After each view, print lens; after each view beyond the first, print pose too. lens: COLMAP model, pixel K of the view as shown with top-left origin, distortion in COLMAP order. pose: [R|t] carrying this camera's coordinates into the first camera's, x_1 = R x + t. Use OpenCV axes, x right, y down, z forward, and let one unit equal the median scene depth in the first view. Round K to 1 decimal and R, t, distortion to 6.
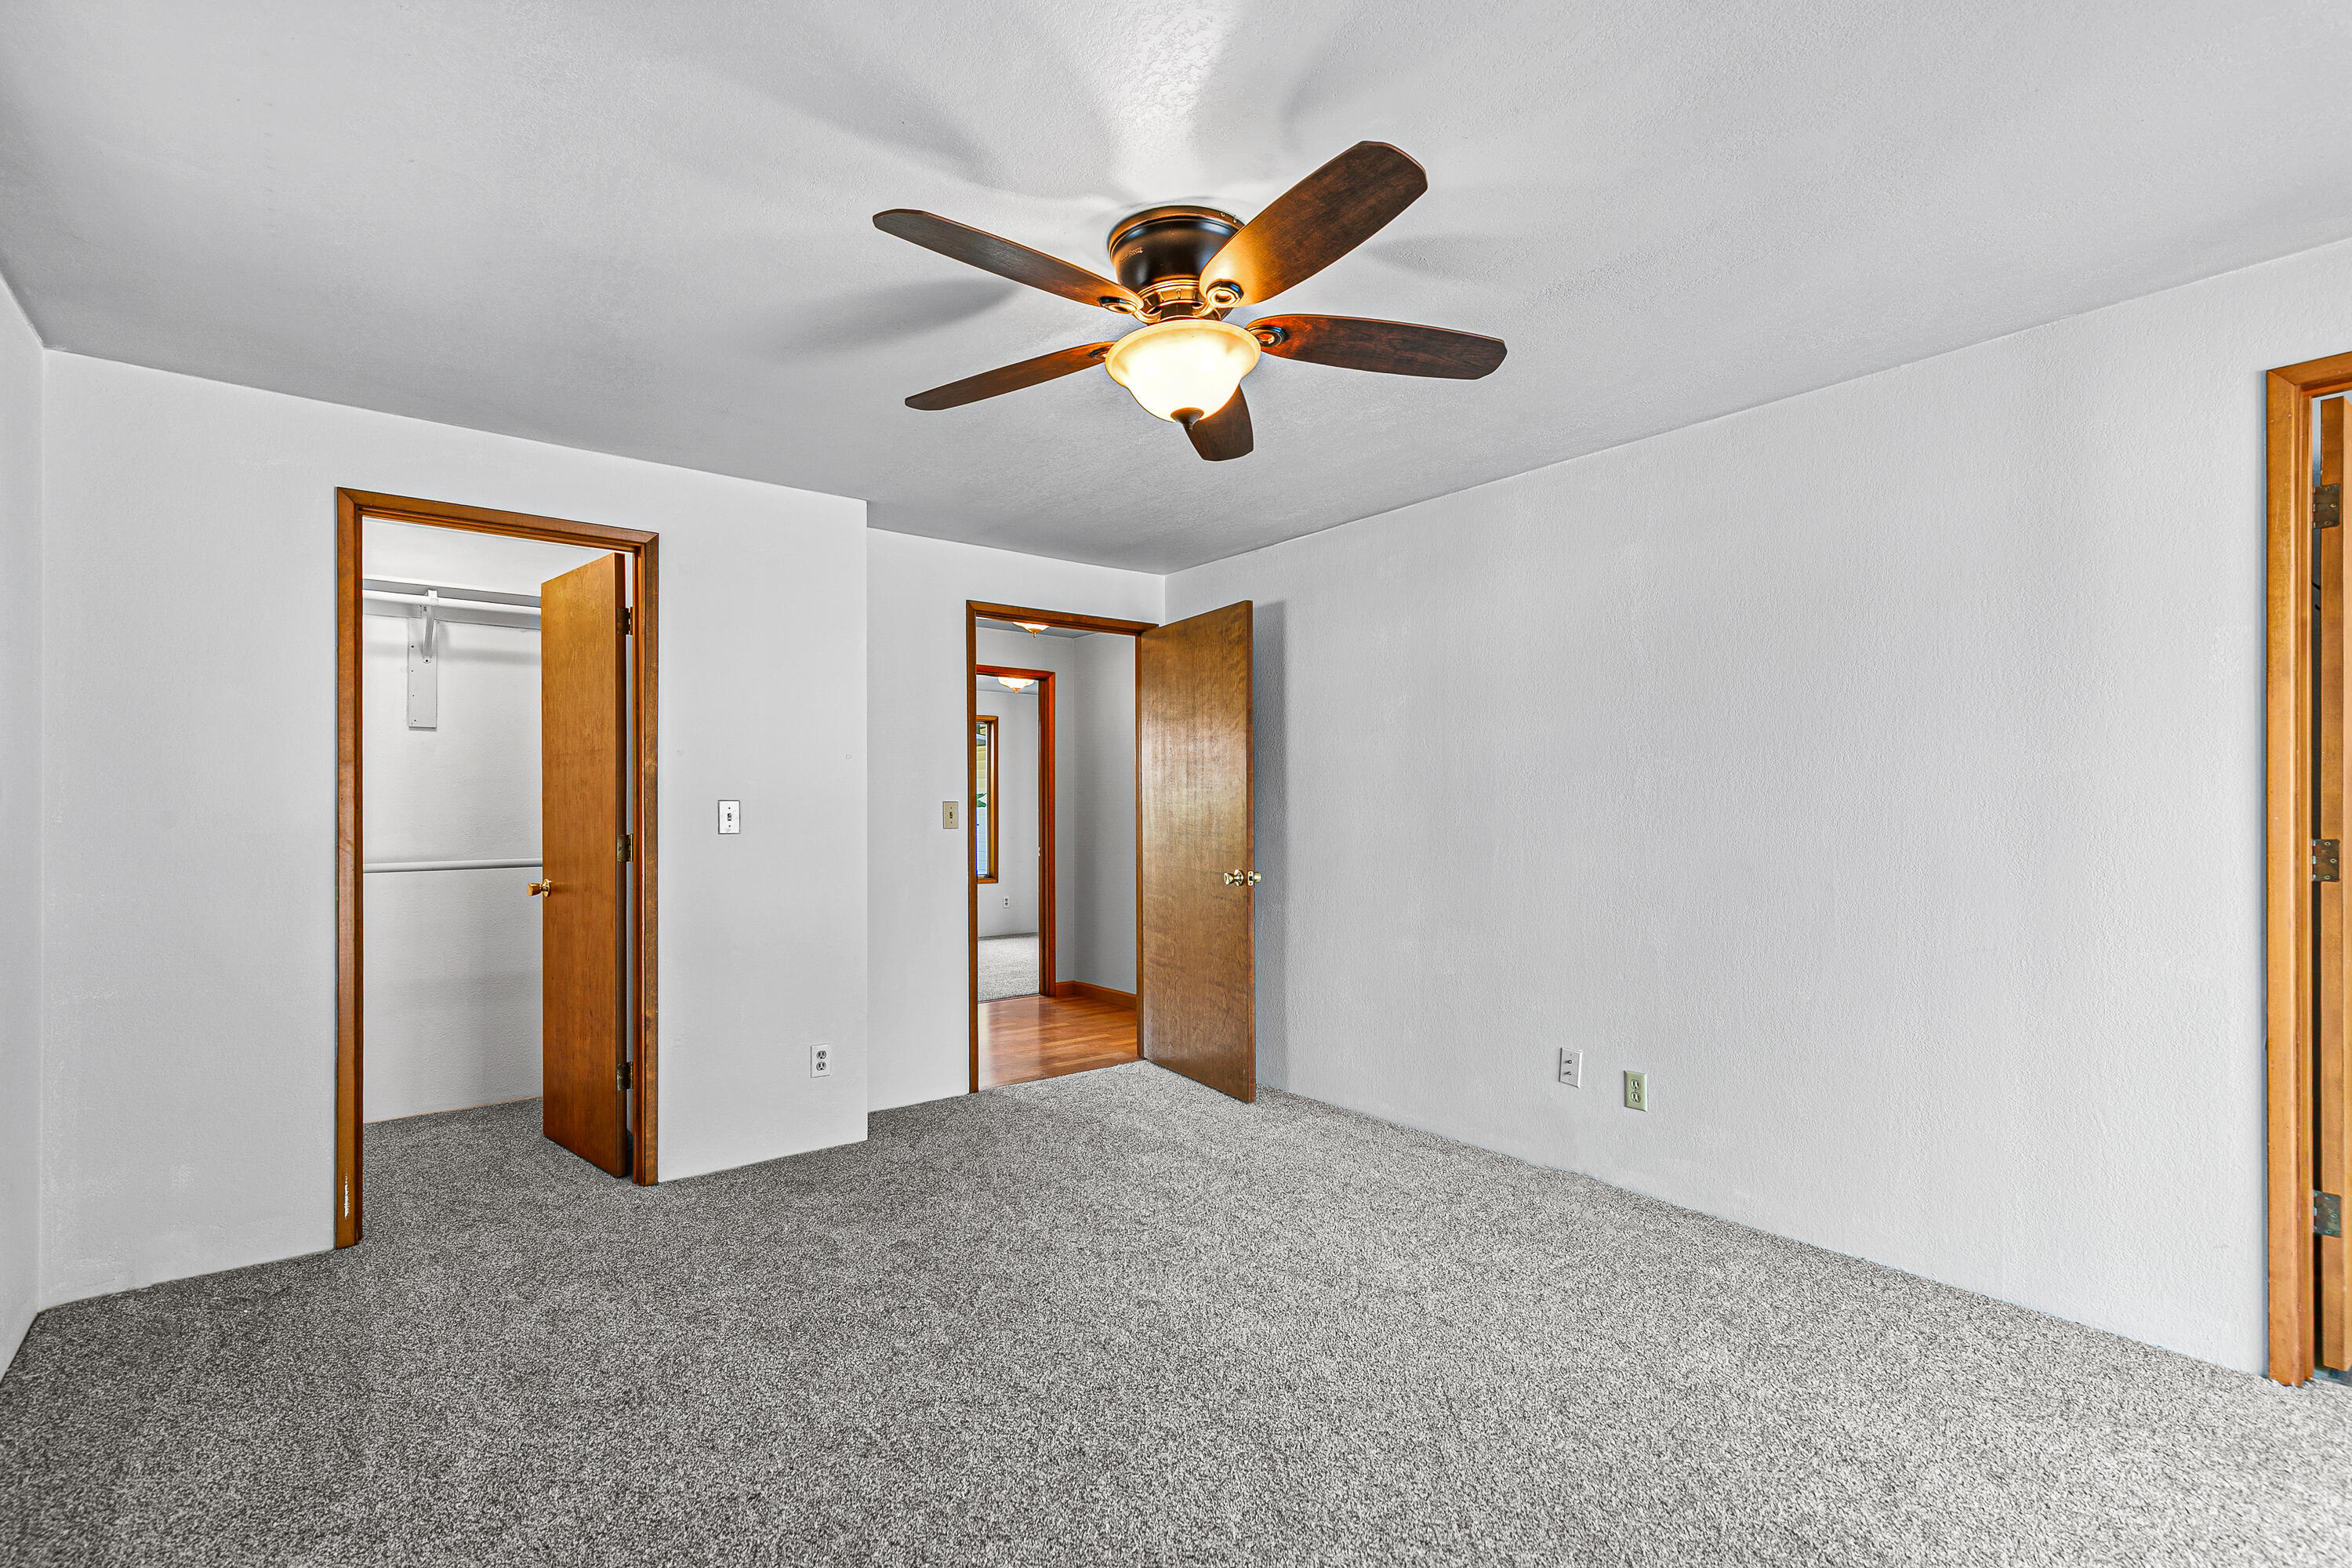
lens RADIAL K [[1077.7, 0, 1175.0], [0, 1077.7, 793.7], [0, 0, 1]] dist [0.002197, 0.000896]
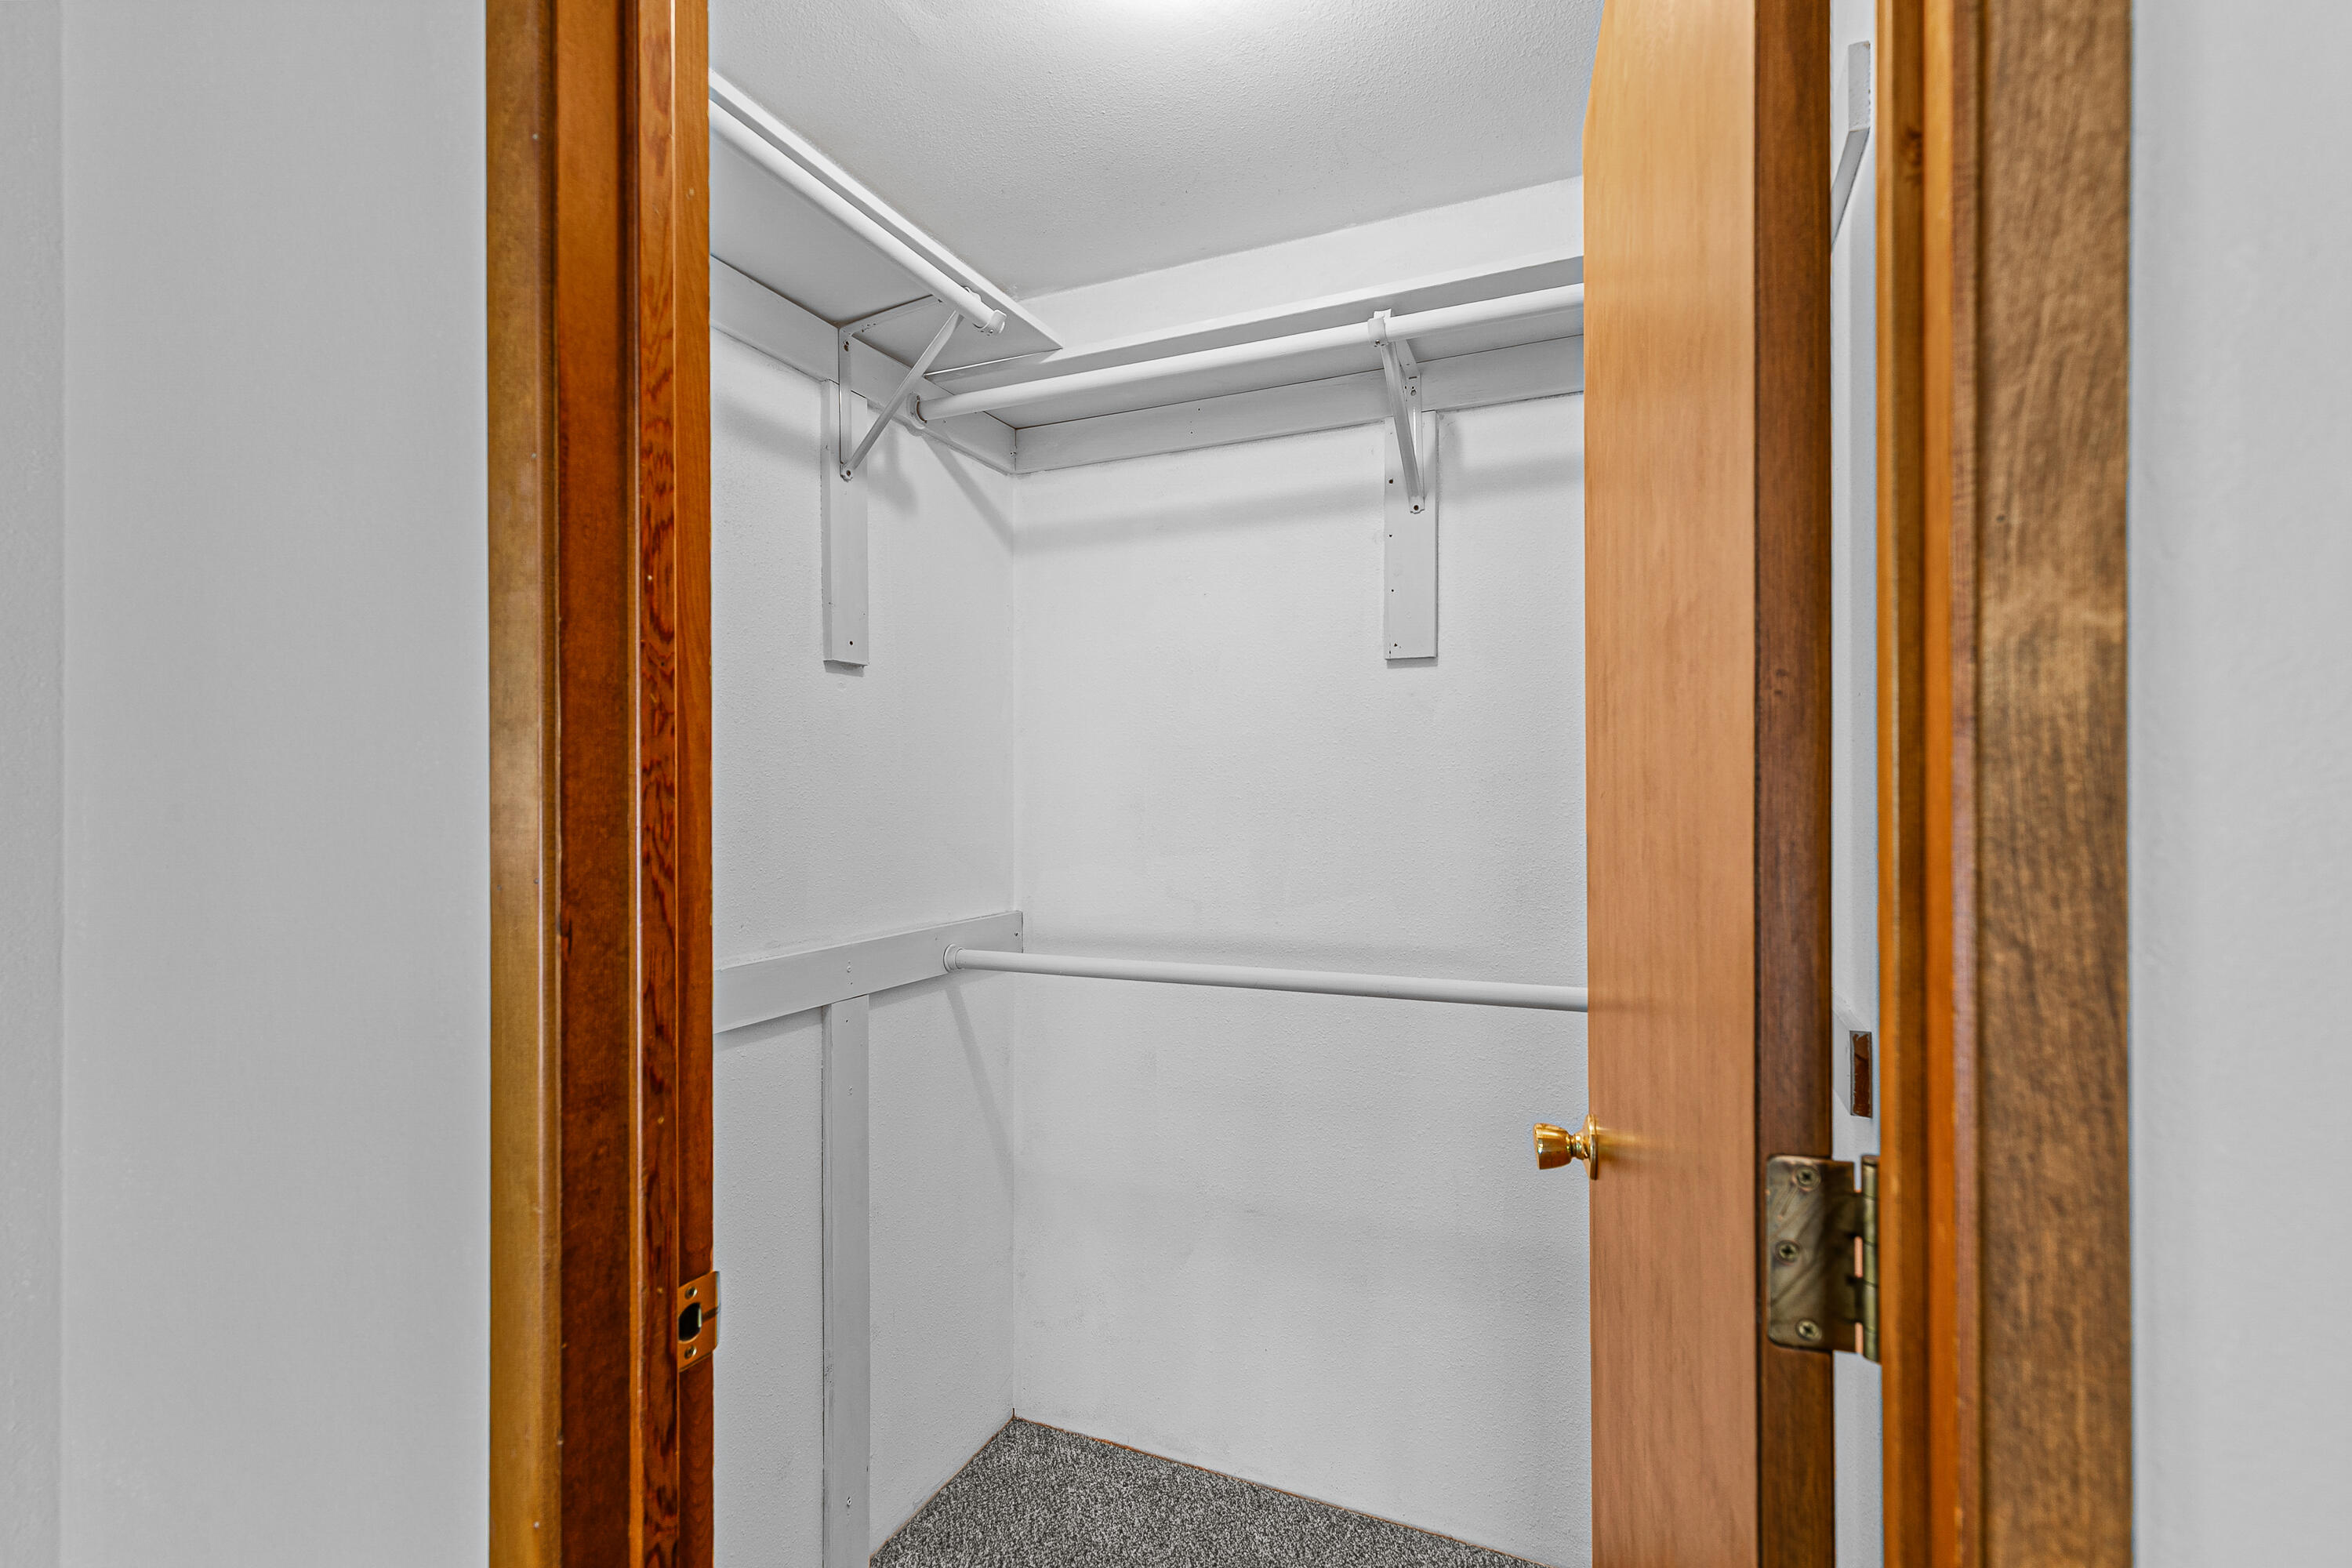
lens RADIAL K [[1077.7, 0, 1173.7], [0, 1077.7, 782.1], [0, 0, 1]] dist [0.002197, 0.000896]
pose [[0.469775, -0.001374, -0.882785, -0.350032], [0.004561, 0.999989, 0.000871, -0.011105], [0.882775, -0.004435, 0.469776, 0.706819]]
